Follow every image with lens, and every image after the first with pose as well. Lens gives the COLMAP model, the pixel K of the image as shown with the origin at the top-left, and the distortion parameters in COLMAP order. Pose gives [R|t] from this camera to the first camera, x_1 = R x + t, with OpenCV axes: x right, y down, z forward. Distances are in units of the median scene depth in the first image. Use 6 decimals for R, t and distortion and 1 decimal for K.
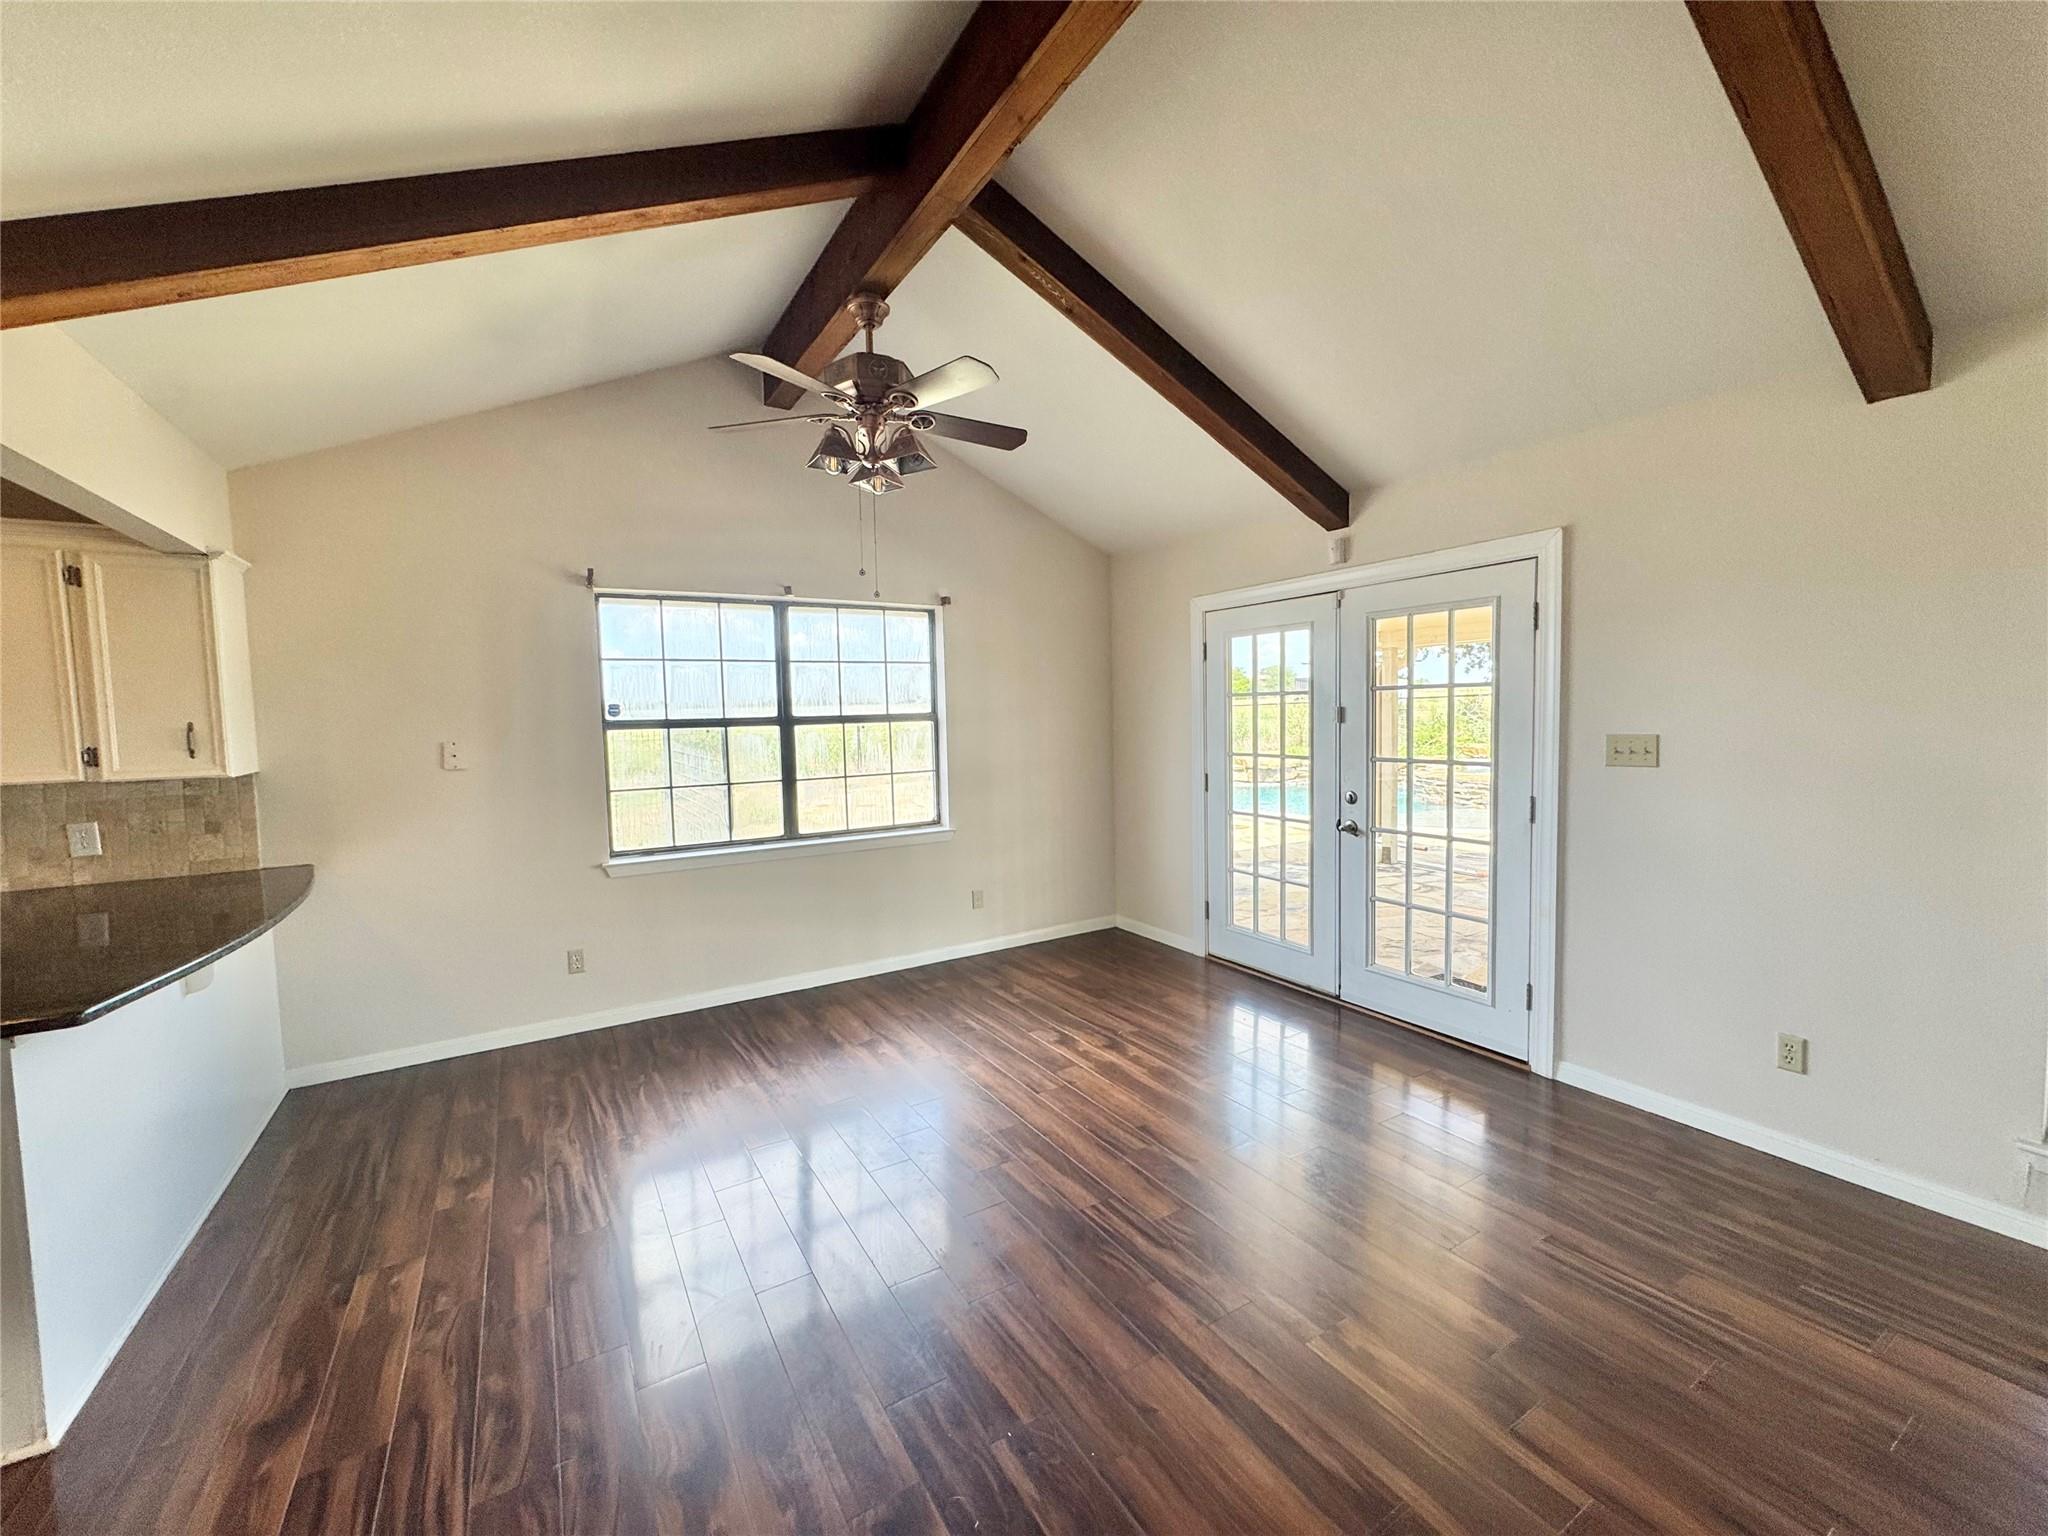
lens RADIAL K [[819.1, 0, 1024.7], [0, 819.1, 765.1], [0, 0, 1]] dist [-0.005711, 0.000153]
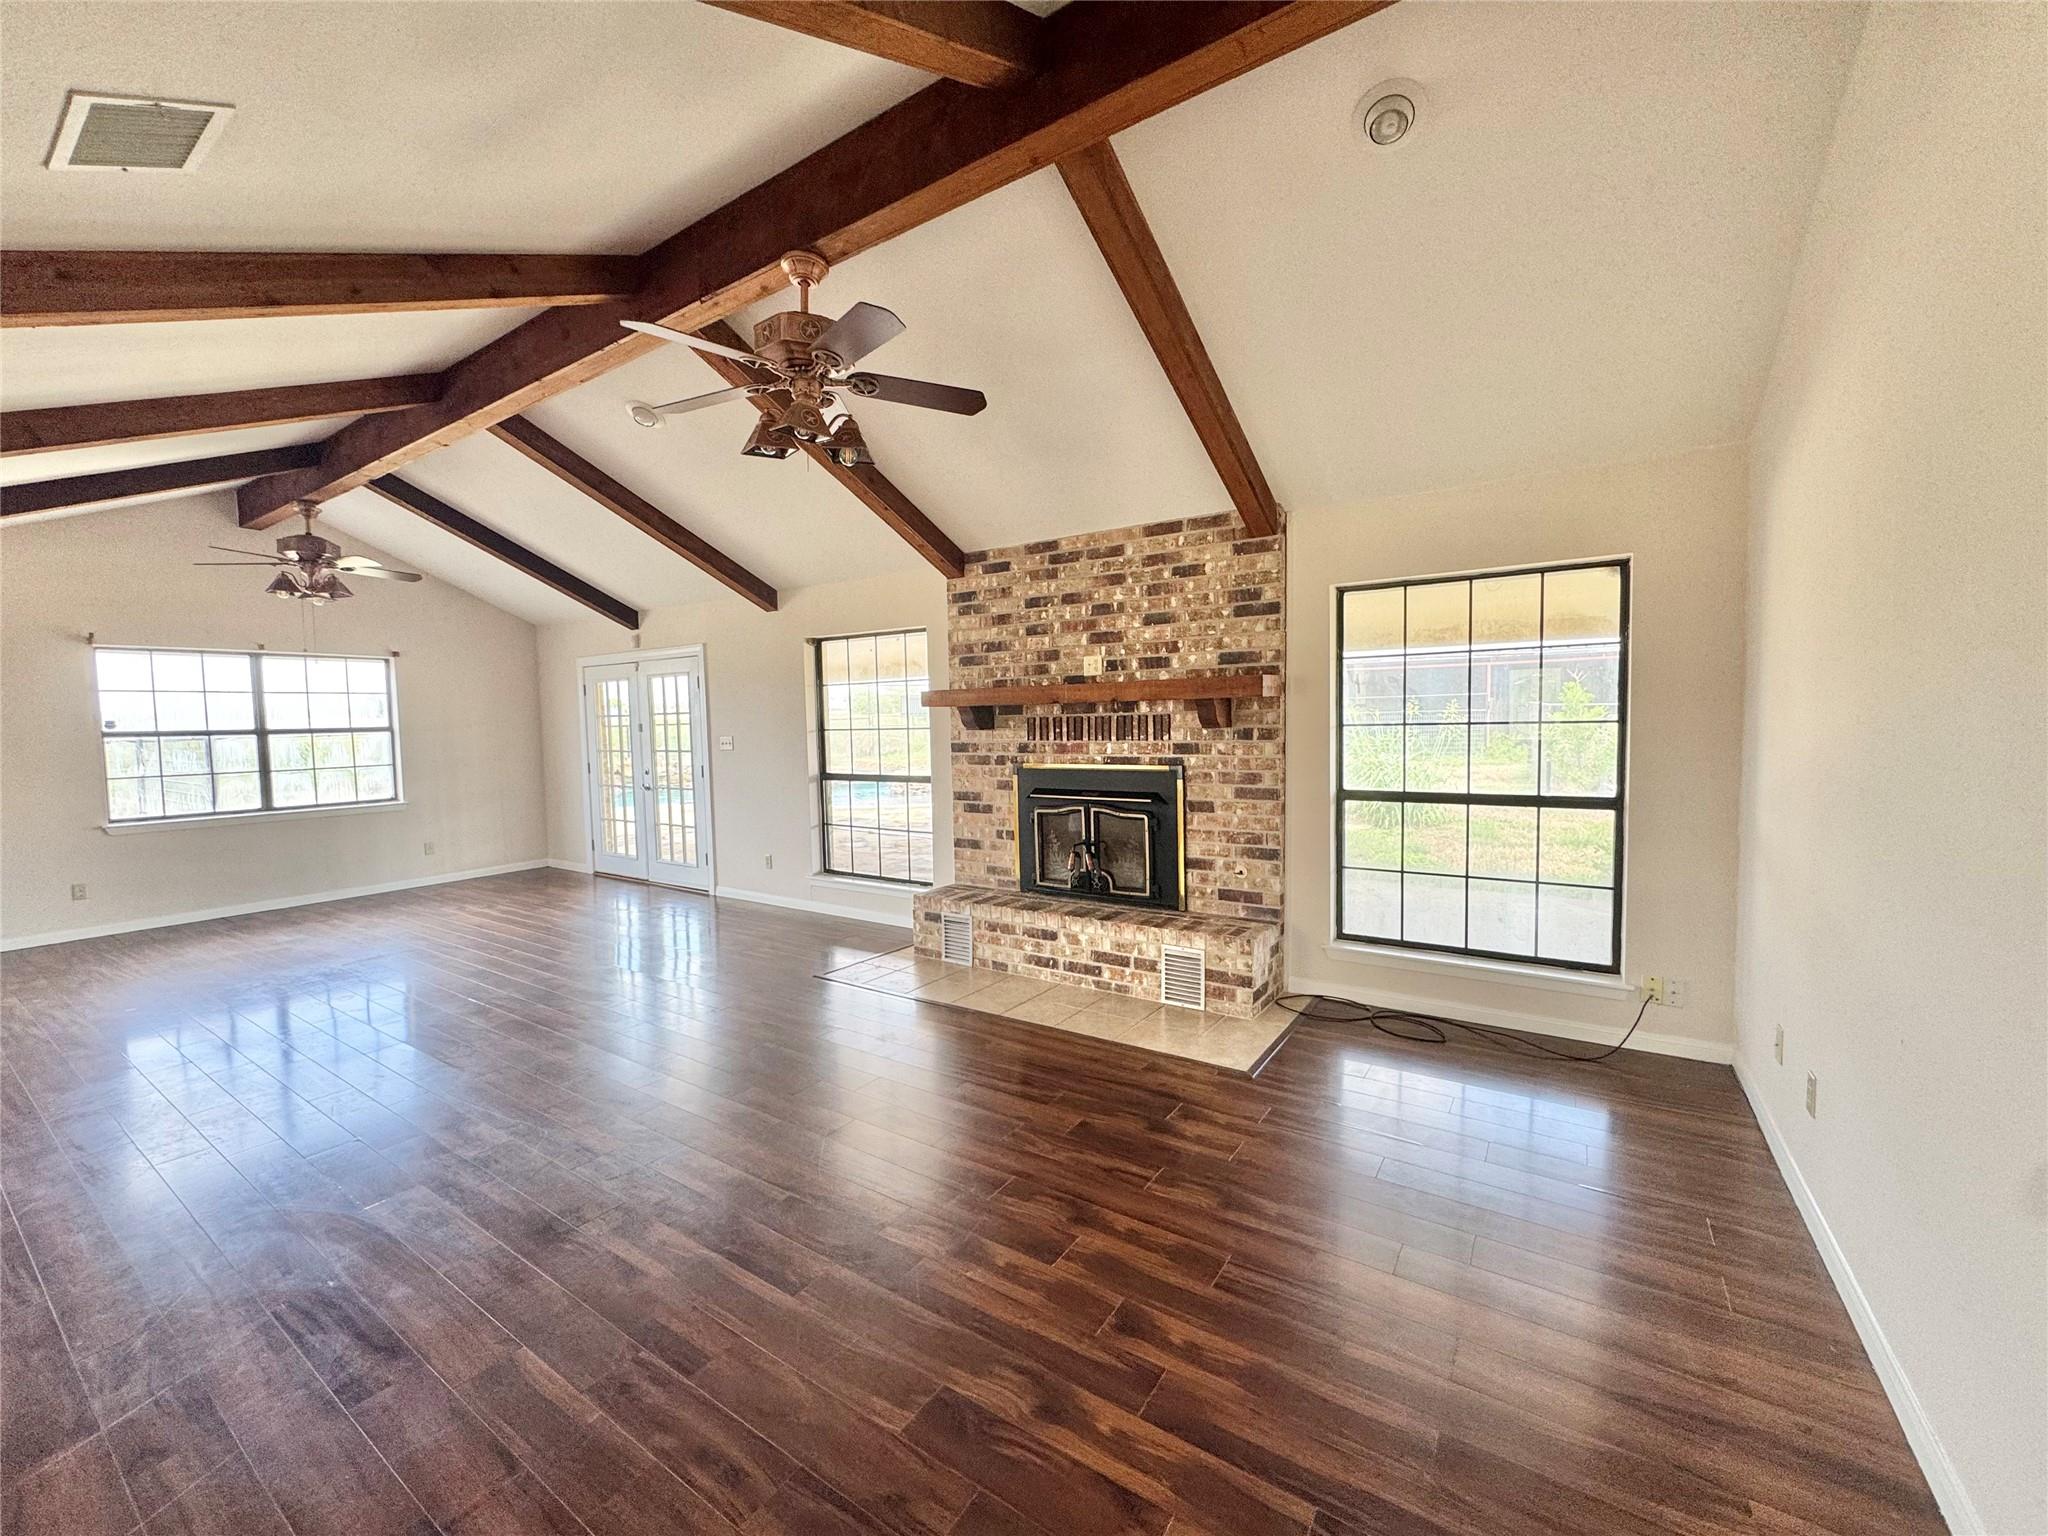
lens RADIAL K [[819.1, 0, 1024.7], [0, 819.1, 765.1], [0, 0, 1]] dist [-0.005711, 0.000153]
pose [[0.905442, -0.019481, 0.424023, 0.357367], [0.025639, 0.999632, -0.008822, 0.058713], [-0.423695, 0.018859, 0.905608, -0.993322]]
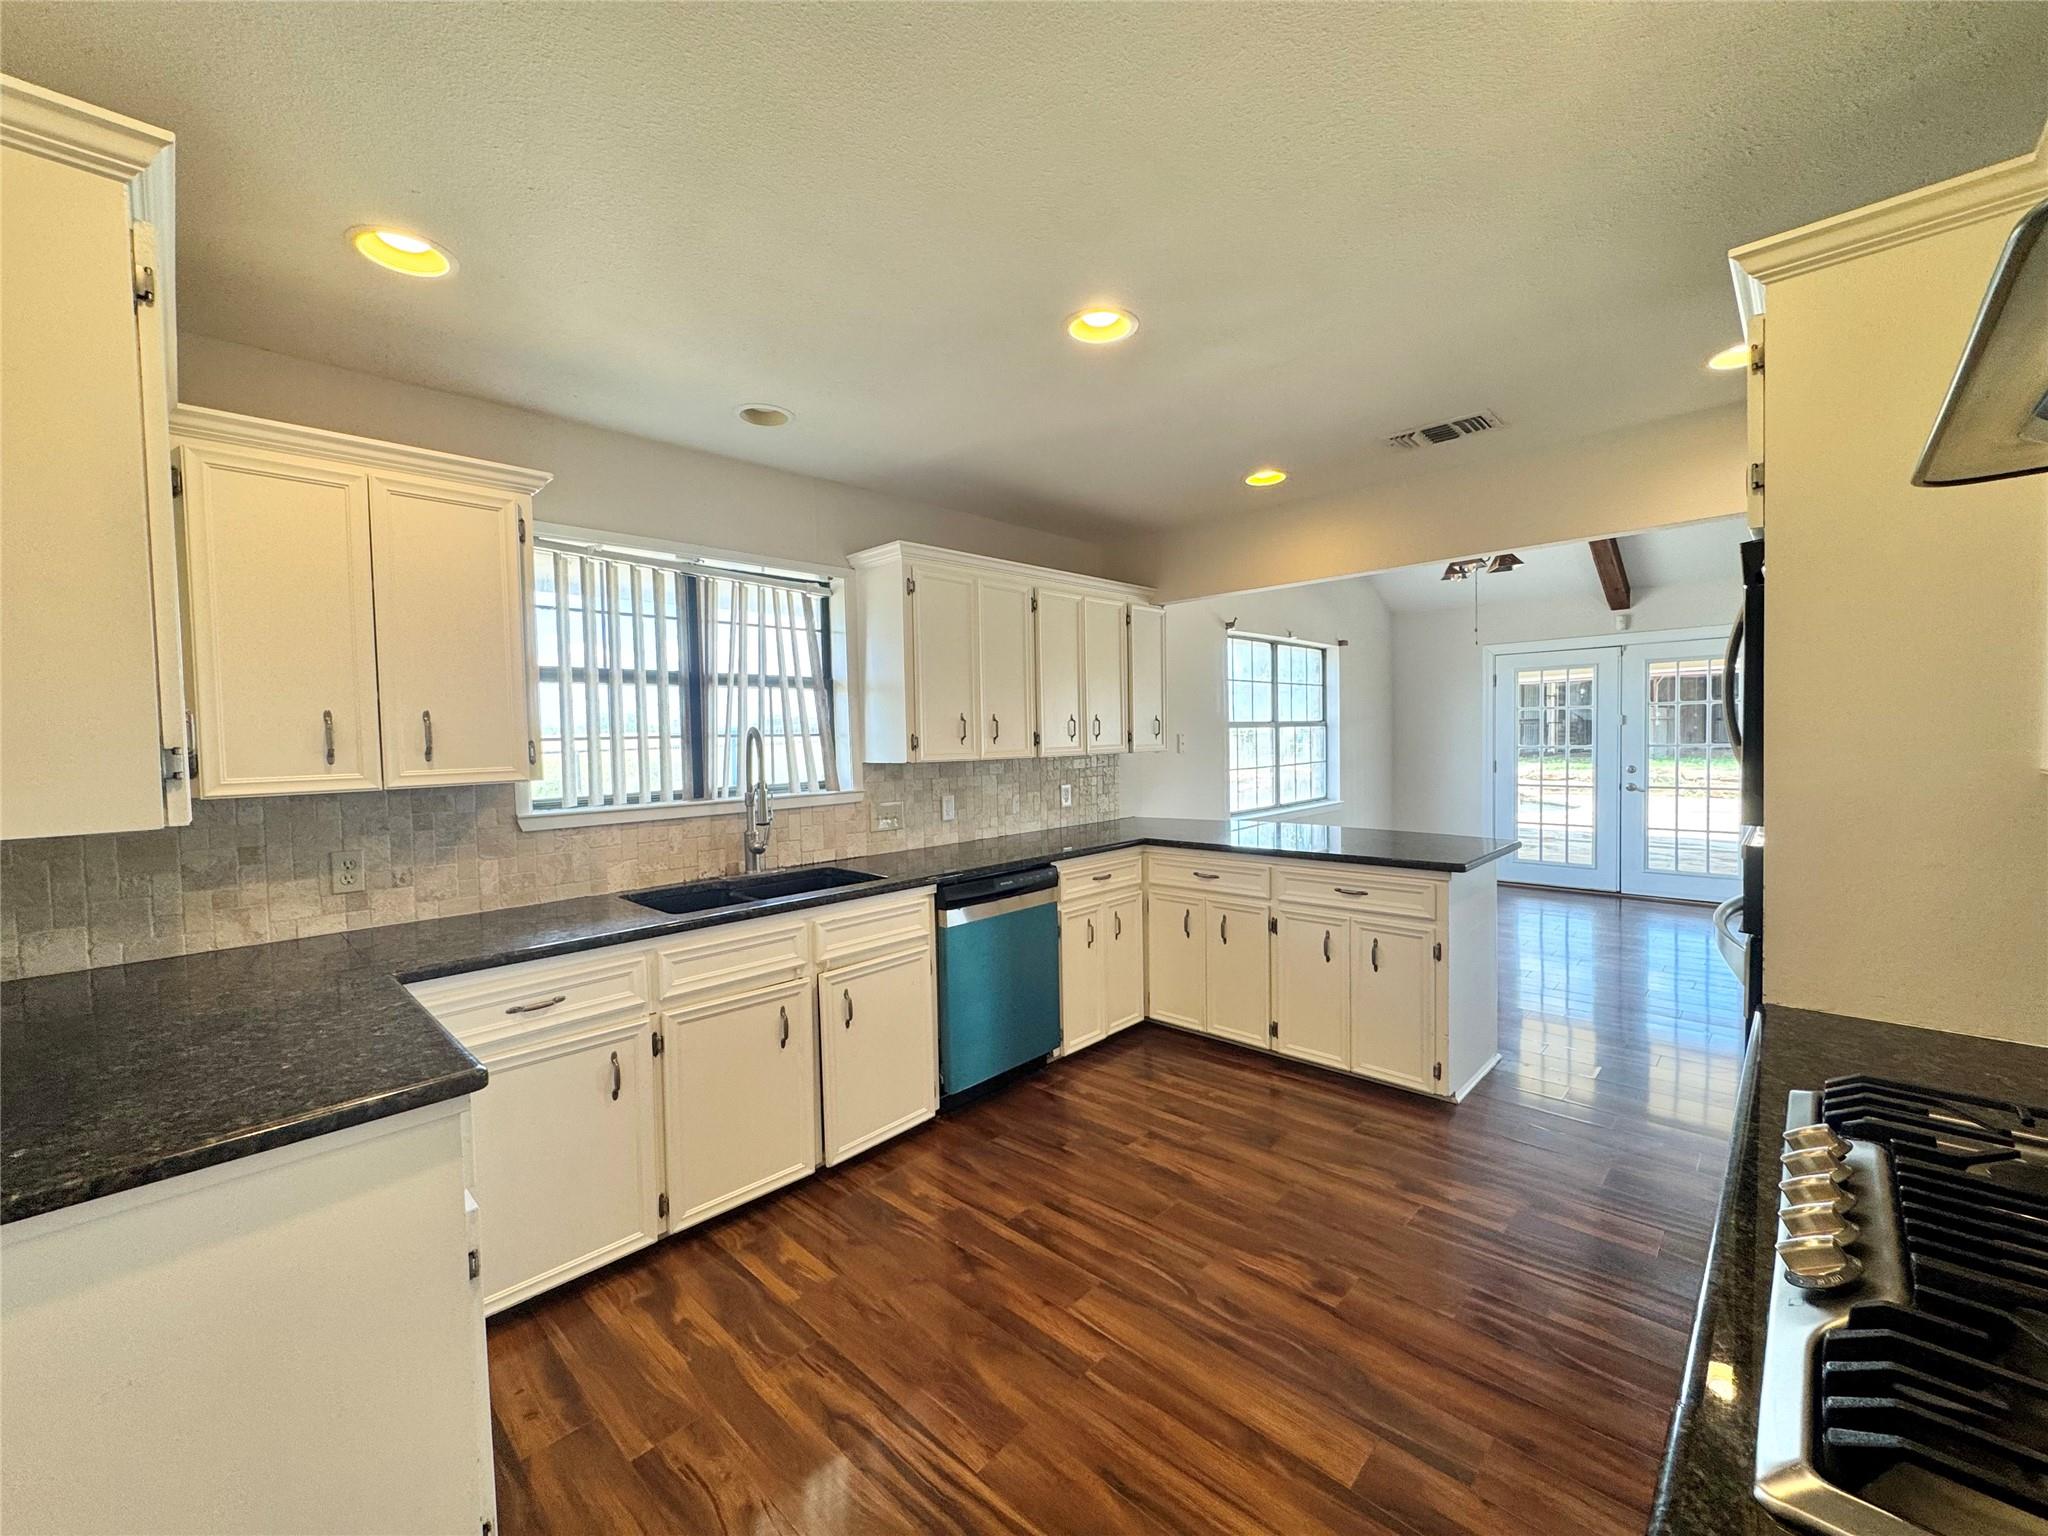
lens RADIAL K [[819.1, 0, 1024.7], [0, 819.1, 765.1], [0, 0, 1]] dist [-0.005711, 0.000153]
pose [[0.967697, -0.010542, 0.251895, -1.117948], [0.019707, 0.999231, -0.033887, 0.058656], [-0.251344, 0.037757, 0.967161, -0.277197]]
